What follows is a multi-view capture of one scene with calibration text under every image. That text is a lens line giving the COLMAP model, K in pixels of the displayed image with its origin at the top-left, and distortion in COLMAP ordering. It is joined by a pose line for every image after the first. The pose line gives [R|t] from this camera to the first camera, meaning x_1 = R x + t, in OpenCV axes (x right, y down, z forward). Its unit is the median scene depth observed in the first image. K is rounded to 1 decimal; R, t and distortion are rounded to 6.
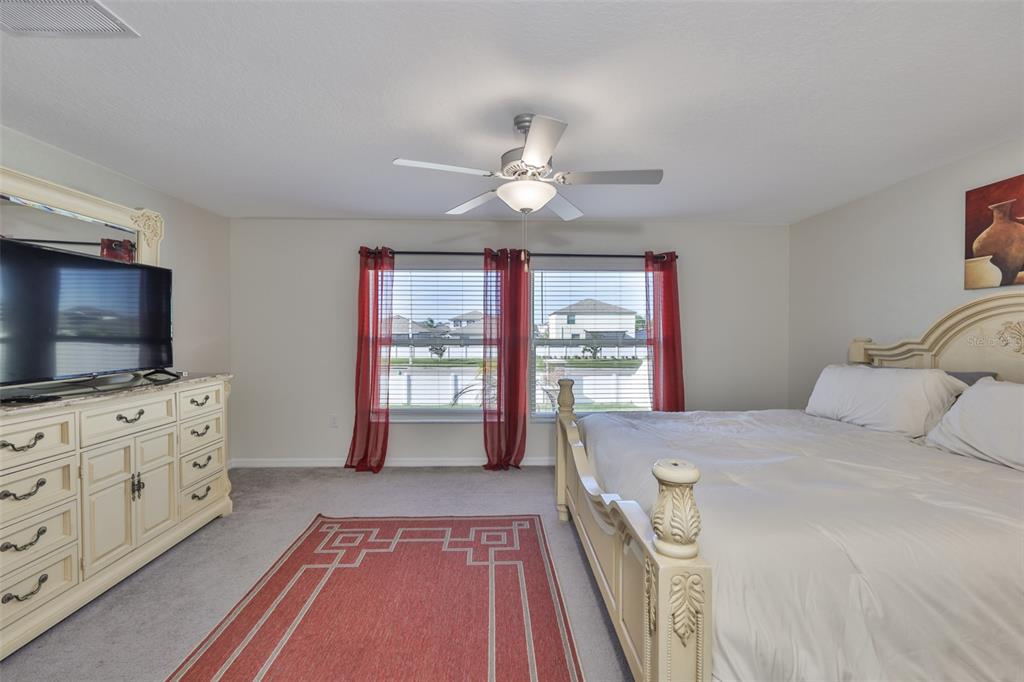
lens RADIAL K [[435.6, 0, 510.6], [0, 435.6, 336.4], [0, 0, 1]] dist [-0.003075, 0.000605]
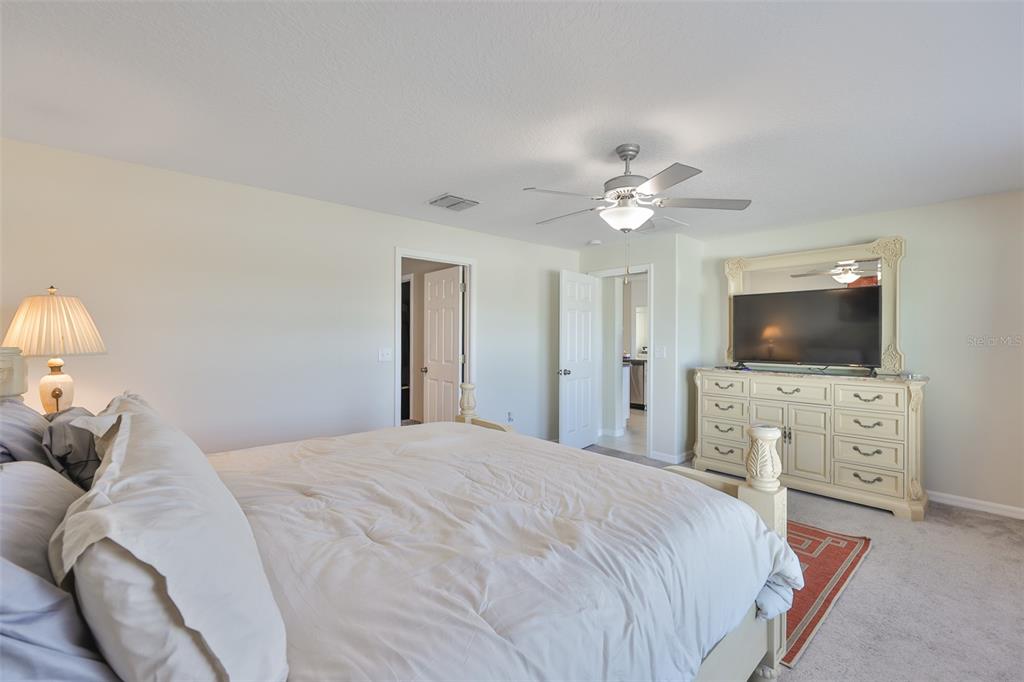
lens RADIAL K [[435.6, 0, 511.7], [0, 435.6, 338.5], [0, 0, 1]] dist [-0.003075, 0.000605]
pose [[-0.777558, -0.000345, -0.628811, 0.764200], [-0.011001, 0.999854, 0.013055, -0.013879], [0.628715, 0.017068, -0.777448, 1.324062]]
